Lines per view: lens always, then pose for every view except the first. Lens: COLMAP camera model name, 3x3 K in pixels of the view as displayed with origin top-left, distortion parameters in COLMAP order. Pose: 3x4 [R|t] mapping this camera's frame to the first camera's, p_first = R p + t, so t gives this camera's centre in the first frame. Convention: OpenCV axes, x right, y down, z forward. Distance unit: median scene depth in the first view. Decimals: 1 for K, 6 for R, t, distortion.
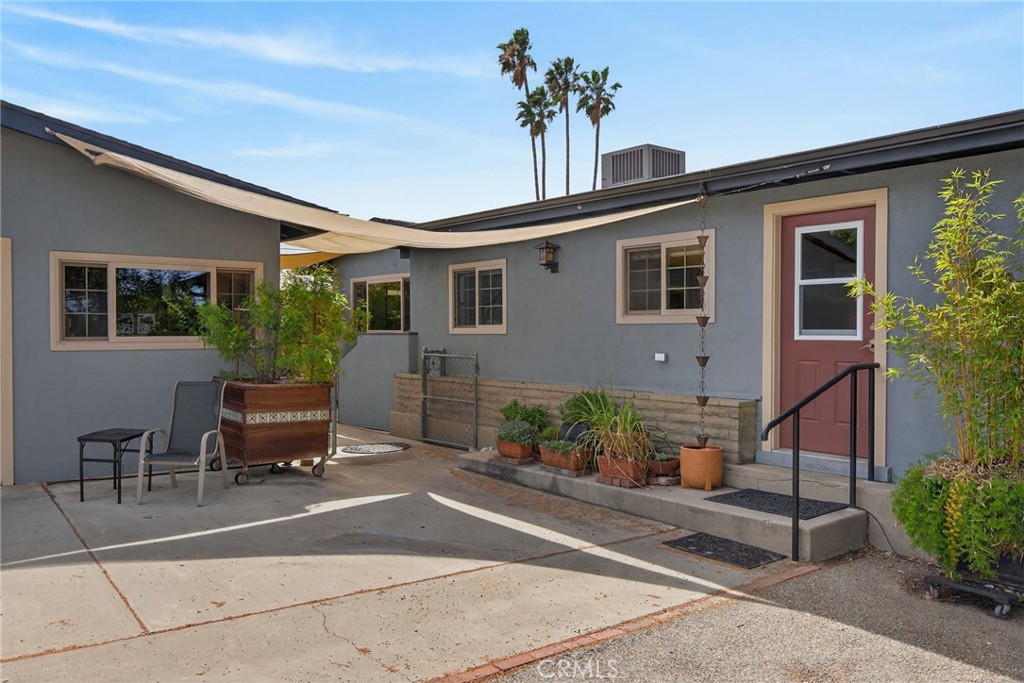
lens RADIAL K [[783.9, 0, 536.0], [0, 783.9, 326.9], [0, 0, 1]] dist [0.034174, 0.003337]
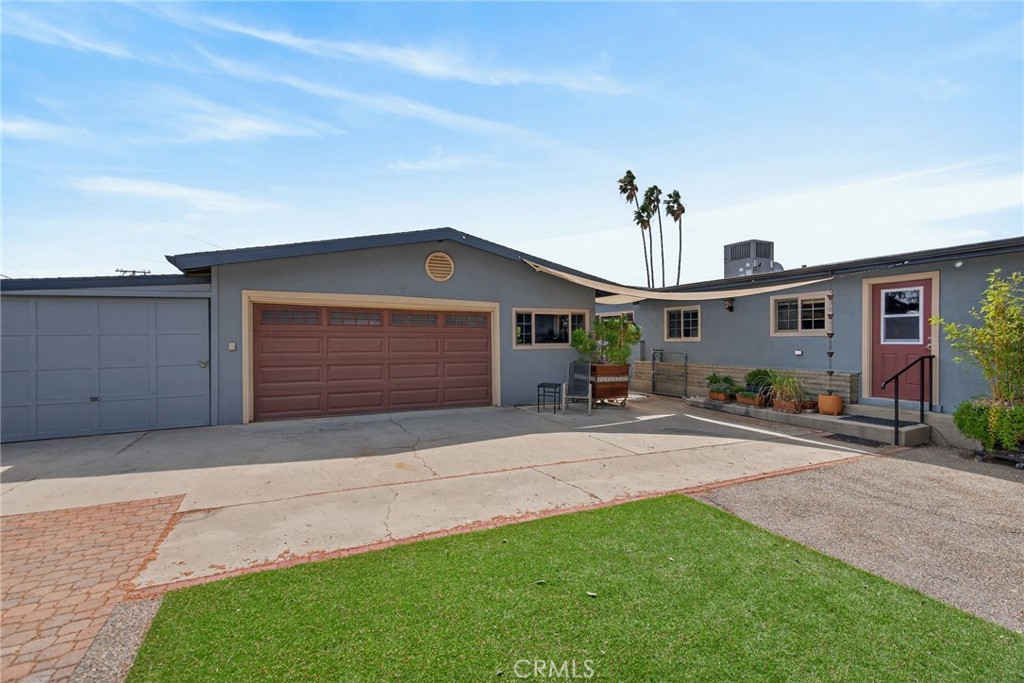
lens RADIAL K [[461.5, 0, 509.6], [0, 461.5, 334.5], [0, 0, 1]] dist [0.003049, 0.000648]
pose [[0.977173, -0.007755, -0.212305, -0.337850], [0.006737, 0.999962, -0.005517, -0.007717], [0.212340, 0.003961, 0.977188, -0.362717]]
